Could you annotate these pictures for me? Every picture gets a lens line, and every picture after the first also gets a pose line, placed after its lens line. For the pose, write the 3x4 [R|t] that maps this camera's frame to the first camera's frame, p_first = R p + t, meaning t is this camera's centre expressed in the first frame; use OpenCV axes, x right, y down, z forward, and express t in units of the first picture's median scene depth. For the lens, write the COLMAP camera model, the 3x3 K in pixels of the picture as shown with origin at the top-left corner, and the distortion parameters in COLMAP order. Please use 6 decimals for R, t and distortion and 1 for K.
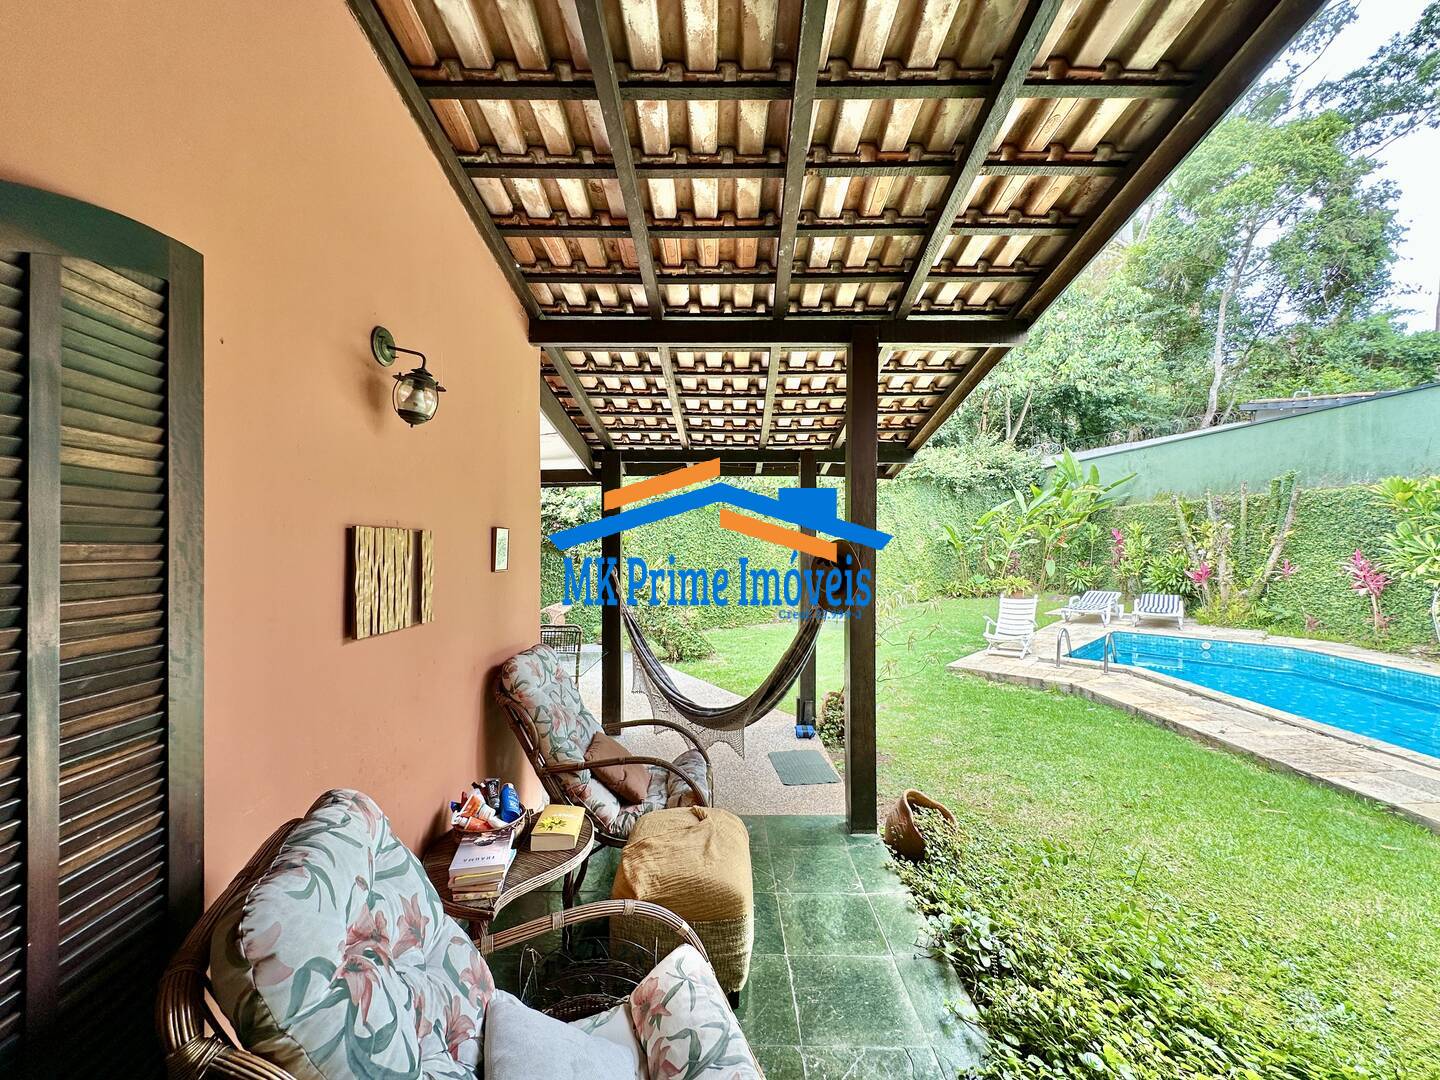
lens RADIAL K [[575.6, 0, 720.3], [0, 575.6, 542.7], [0, 0, 1]] dist [-0.004370, 0.001471]
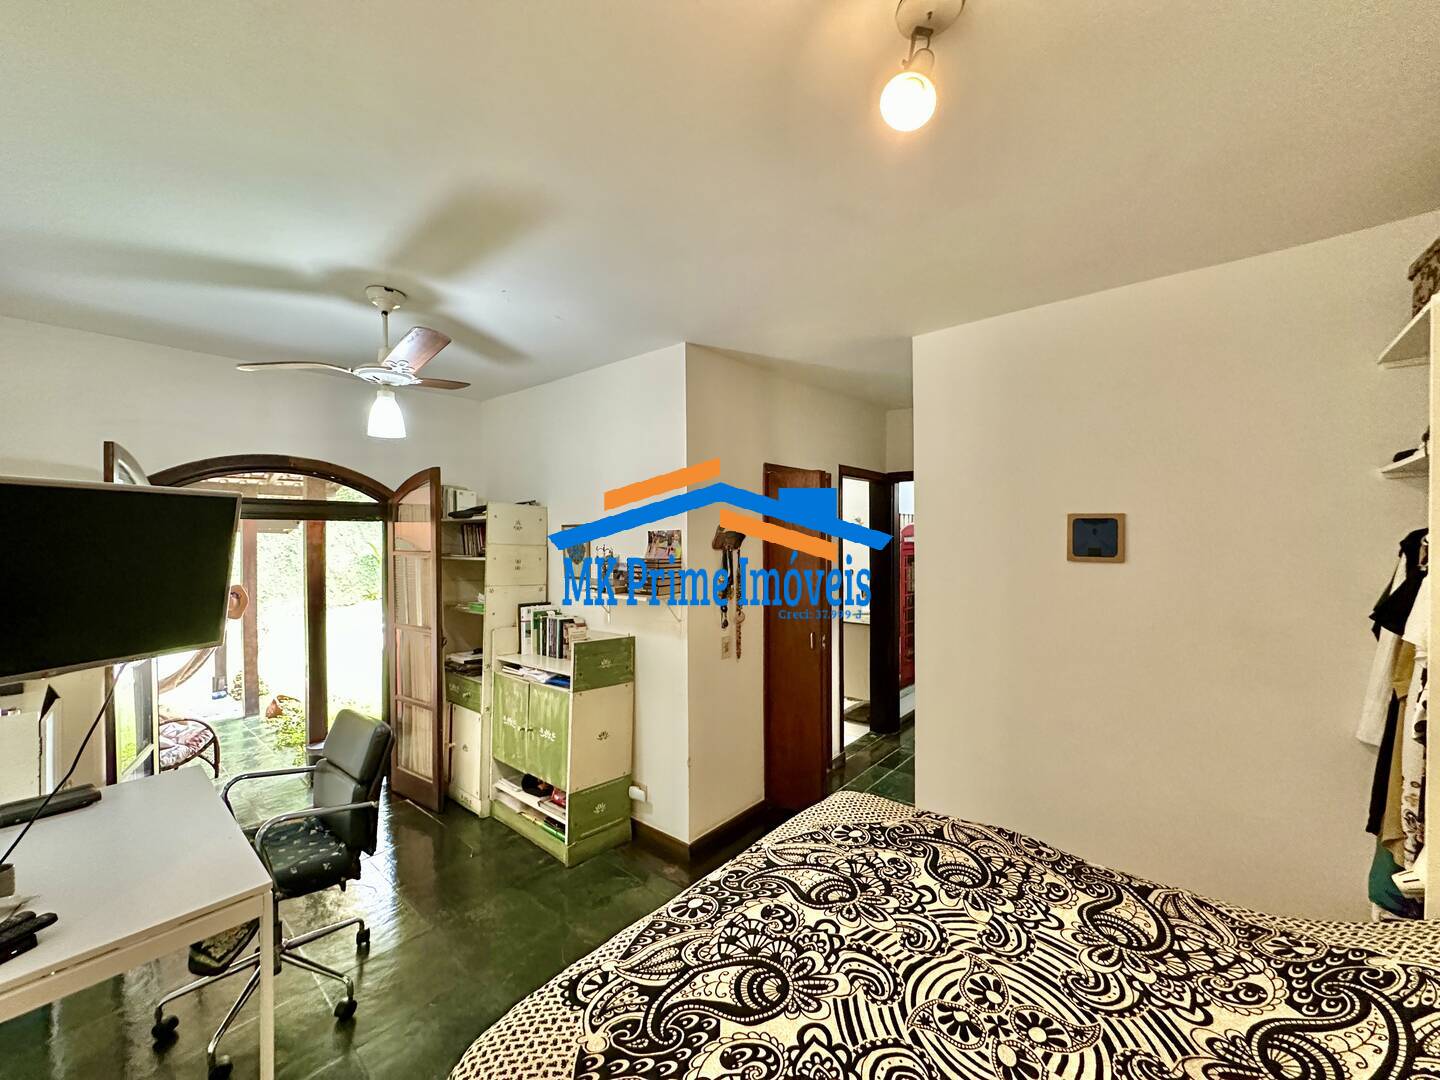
lens RADIAL K [[575.6, 0, 718.8], [0, 575.6, 541.1], [0, 0, 1]] dist [-0.004370, 0.001471]
pose [[0.653079, -0.007810, 0.757250, -0.206252], [-0.001965, 0.999926, 0.012008, -0.169939], [-0.757287, -0.009330, 0.653015, -1.499833]]
